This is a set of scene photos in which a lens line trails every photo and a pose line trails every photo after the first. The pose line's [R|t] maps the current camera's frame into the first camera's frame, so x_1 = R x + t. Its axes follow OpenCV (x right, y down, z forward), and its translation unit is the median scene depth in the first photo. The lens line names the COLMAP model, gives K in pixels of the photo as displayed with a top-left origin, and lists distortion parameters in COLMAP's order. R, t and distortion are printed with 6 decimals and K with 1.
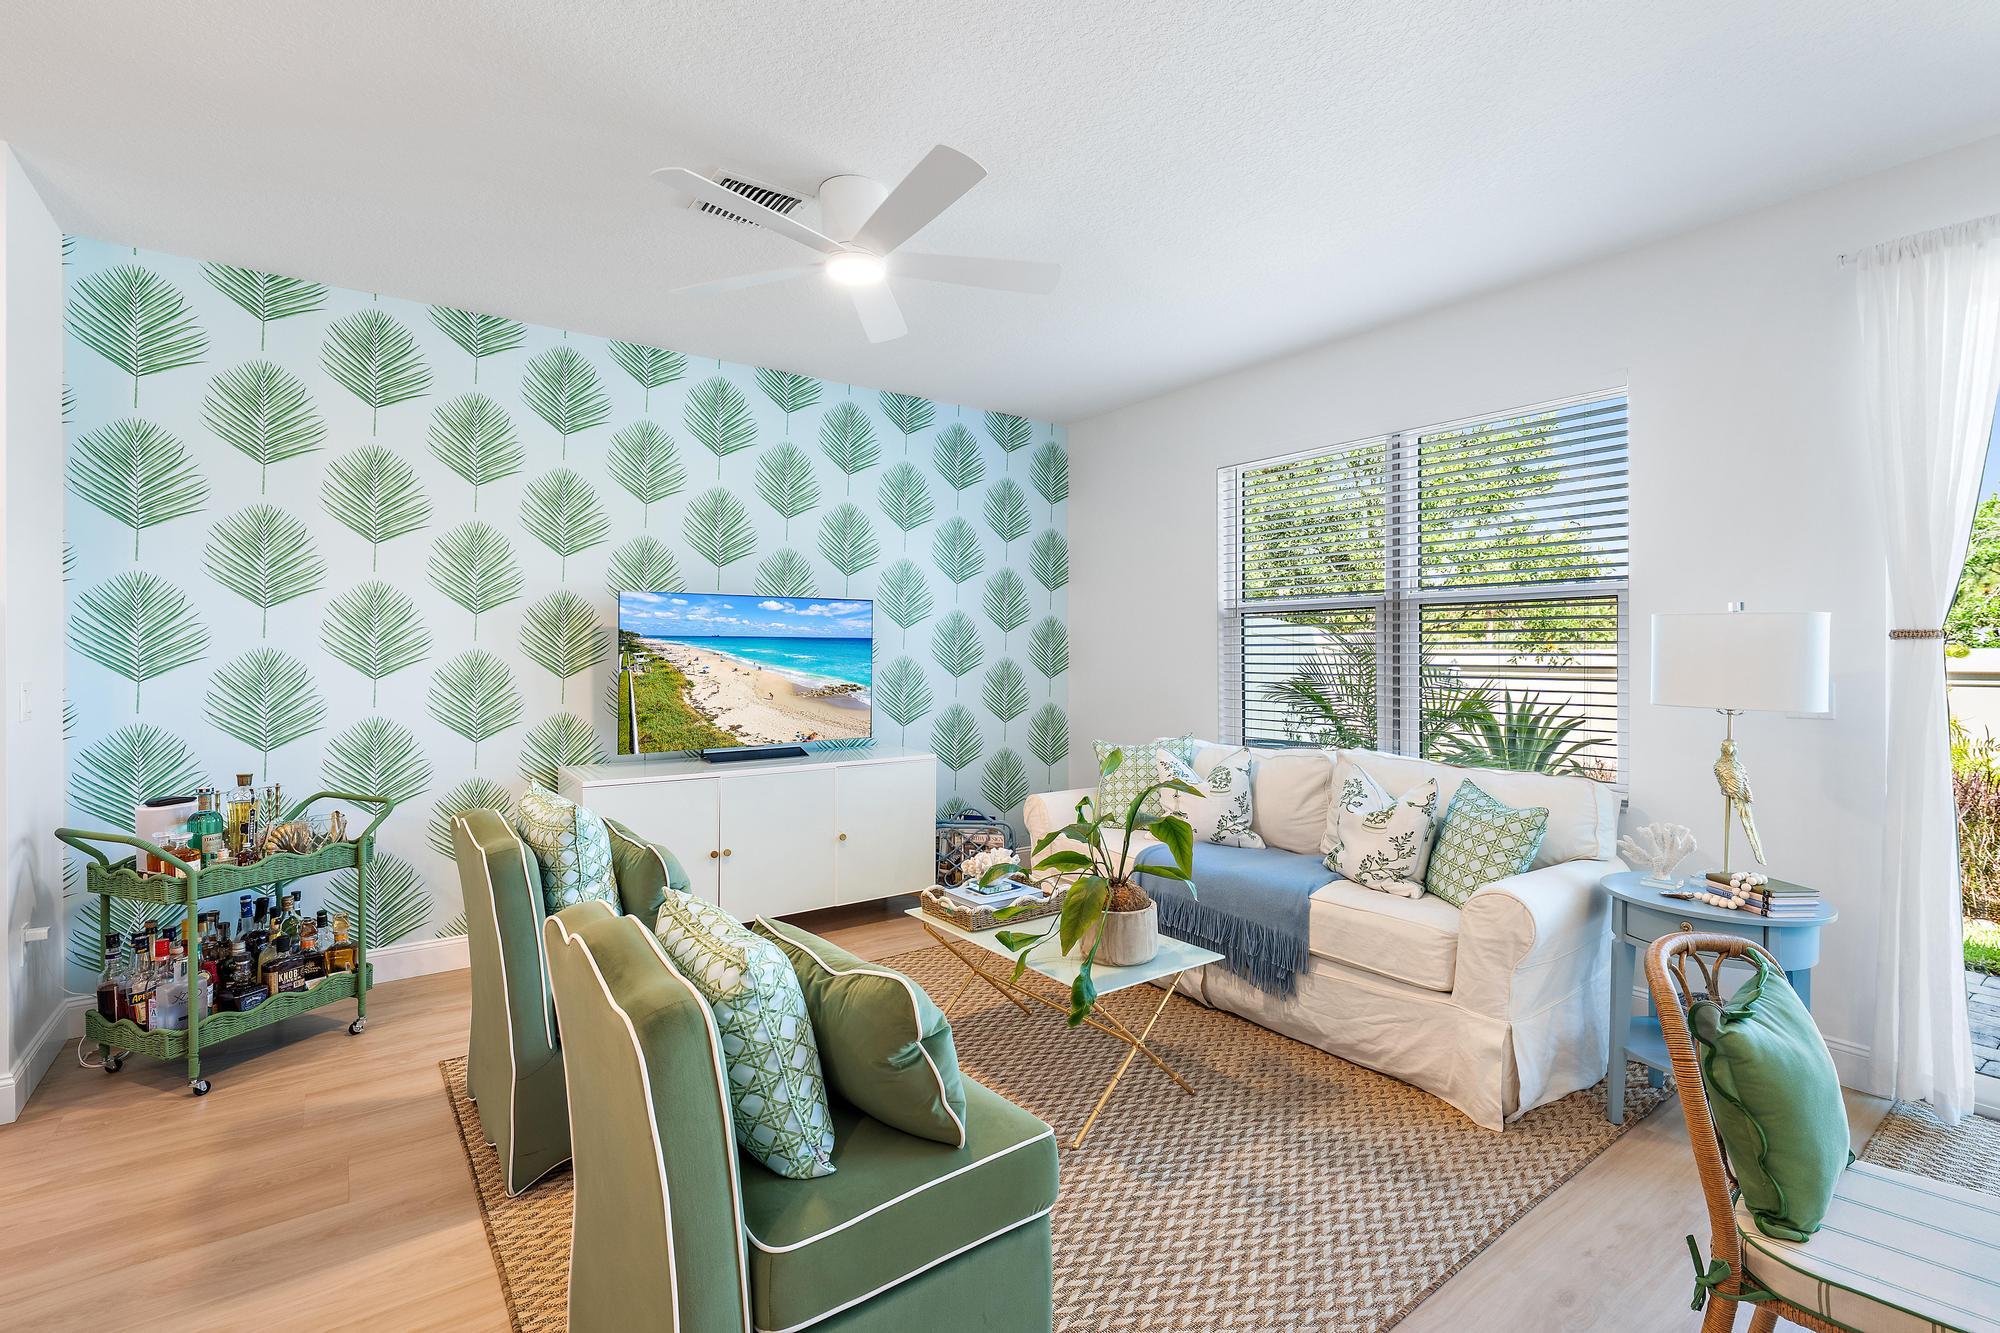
lens RADIAL K [[889.1, 0, 980.1], [0, 889.1, 663.2], [0, 0, 1]] dist [-0.000236, -0.001523]
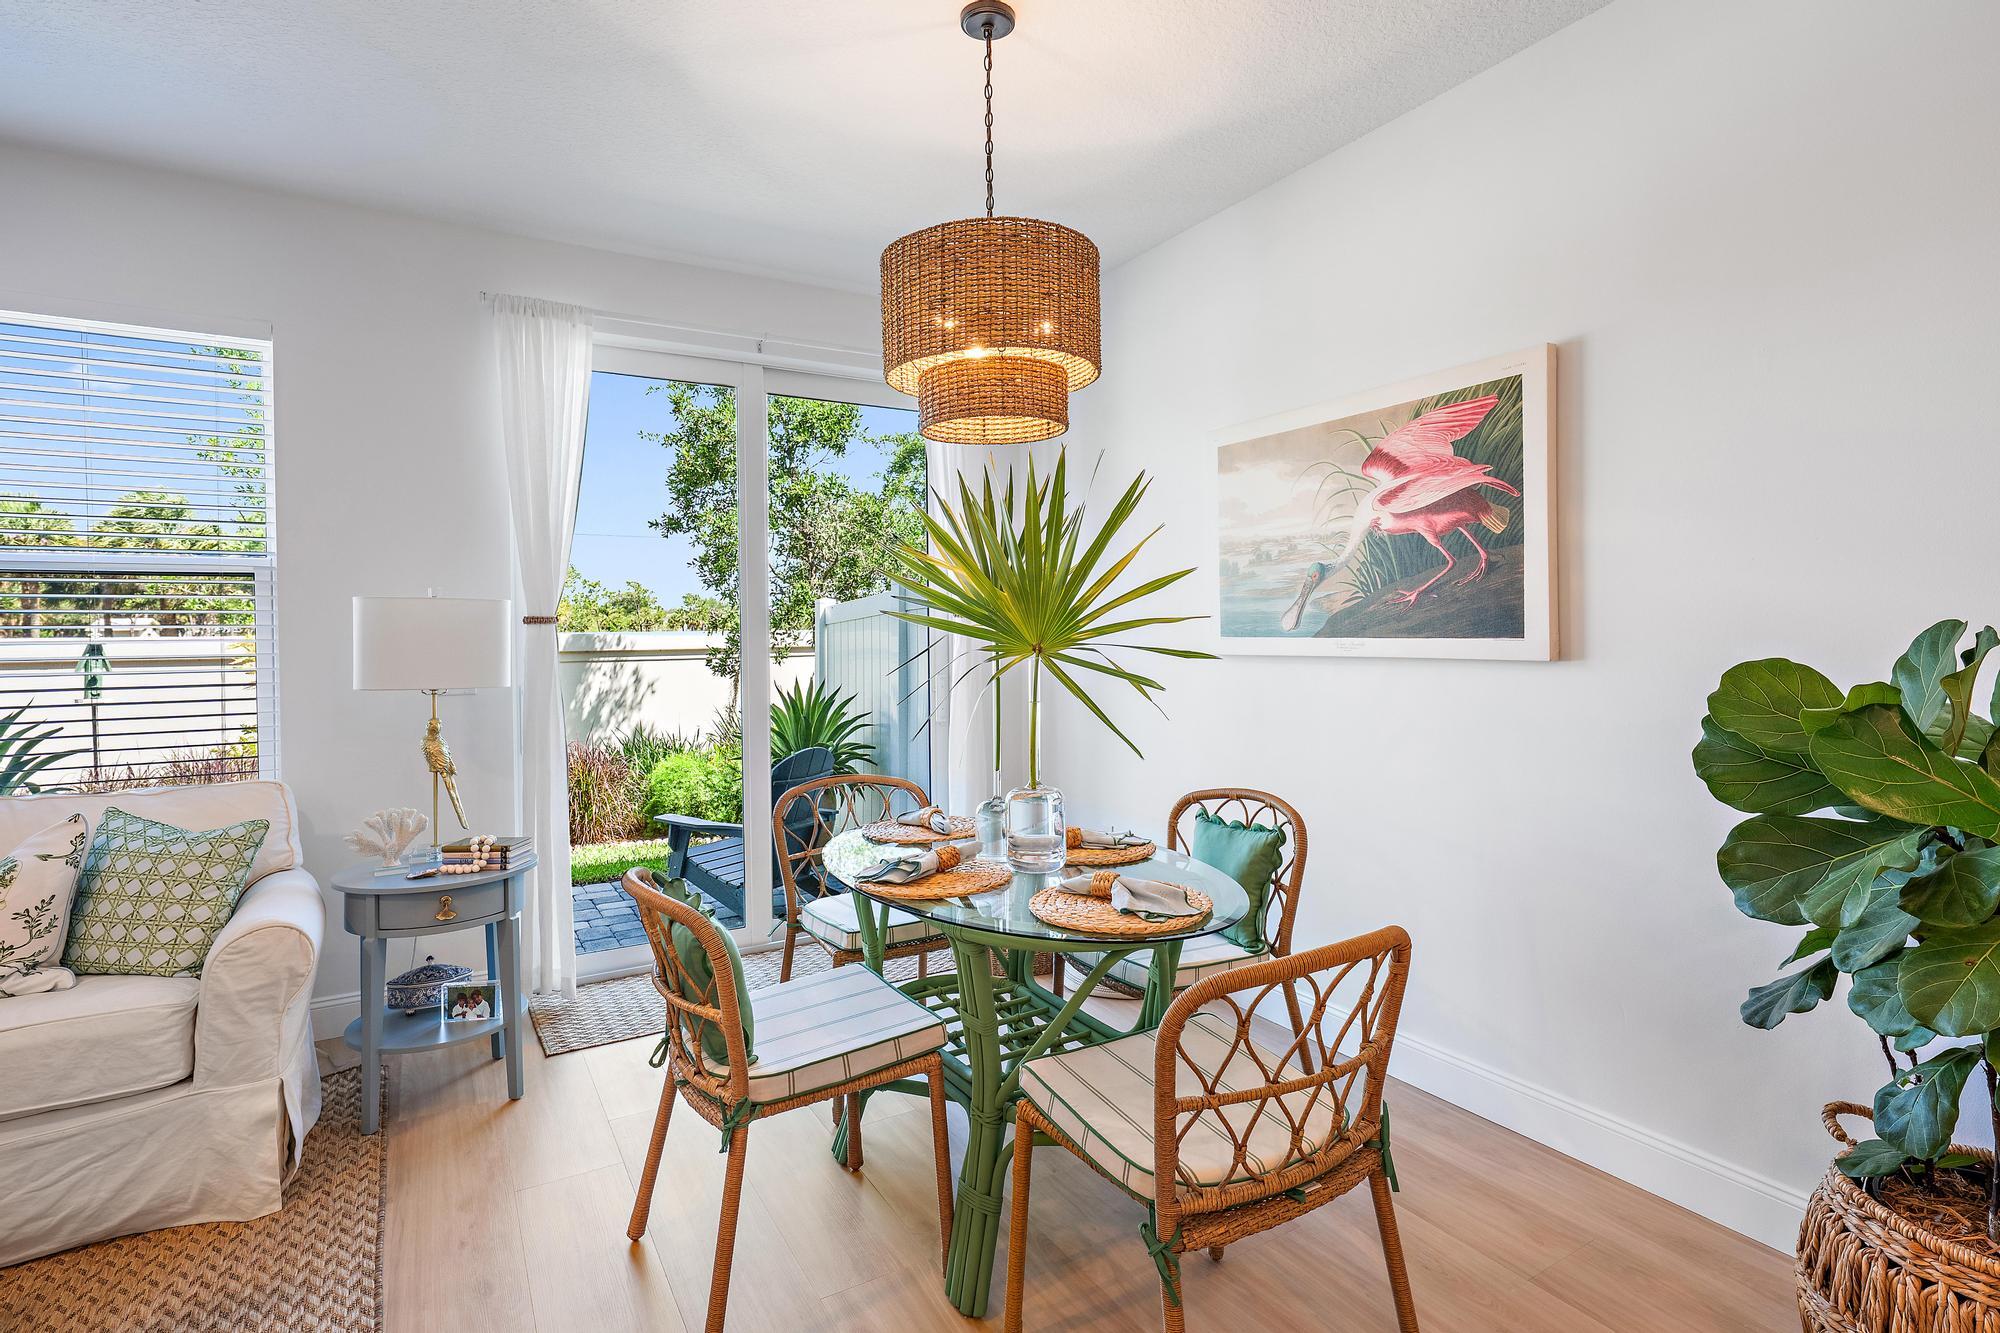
lens RADIAL K [[1008.3, 0, 994.4], [0, 1008.3, 639.6], [0, 0, 1]] dist [-0.006370, 0.000792]
pose [[0.084907, -0.010198, 0.996337, -0.230546], [0.020455, 0.999755, 0.008489, -0.003005], [-0.996179, 0.019659, 0.085095, 0.188095]]
